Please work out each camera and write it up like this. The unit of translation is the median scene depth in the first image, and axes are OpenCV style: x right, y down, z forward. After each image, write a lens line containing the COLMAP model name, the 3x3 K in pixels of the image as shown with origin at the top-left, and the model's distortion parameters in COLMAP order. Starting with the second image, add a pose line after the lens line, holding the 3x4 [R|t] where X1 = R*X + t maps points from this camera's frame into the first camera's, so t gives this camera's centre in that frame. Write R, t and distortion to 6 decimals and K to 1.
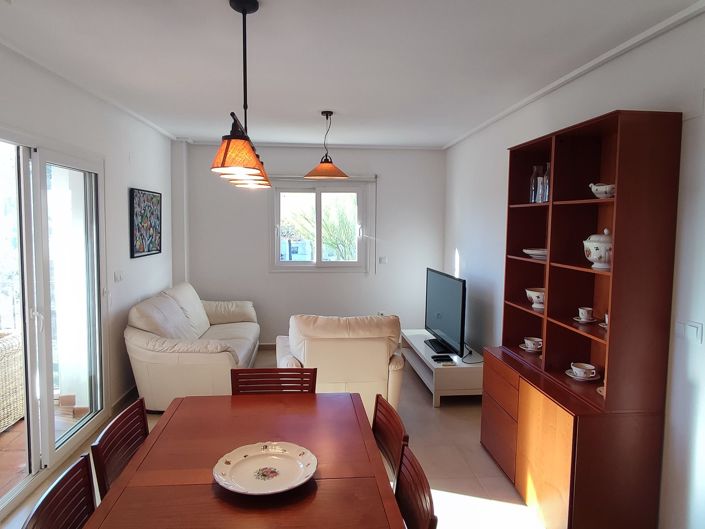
lens RADIAL K [[490.6, 0, 351.3], [0, 490.6, 264.1], [0, 0, 1]] dist [0.002383, -0.011886]
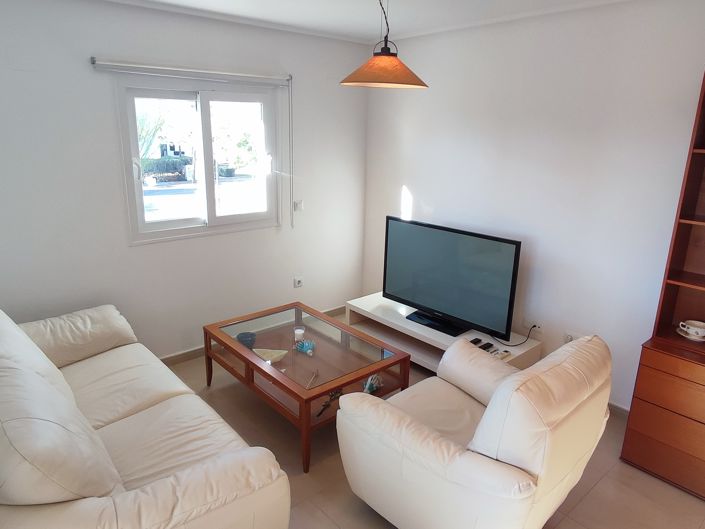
lens RADIAL K [[490.6, 0, 353.0], [0, 490.6, 261.8], [0, 0, 1]] dist [0.002383, -0.011886]
pose [[0.802775, -0.150142, 0.577070, -0.289784], [0.037712, 0.978627, 0.202157, -0.069203], [-0.595088, -0.140524, 0.791279, 0.405768]]
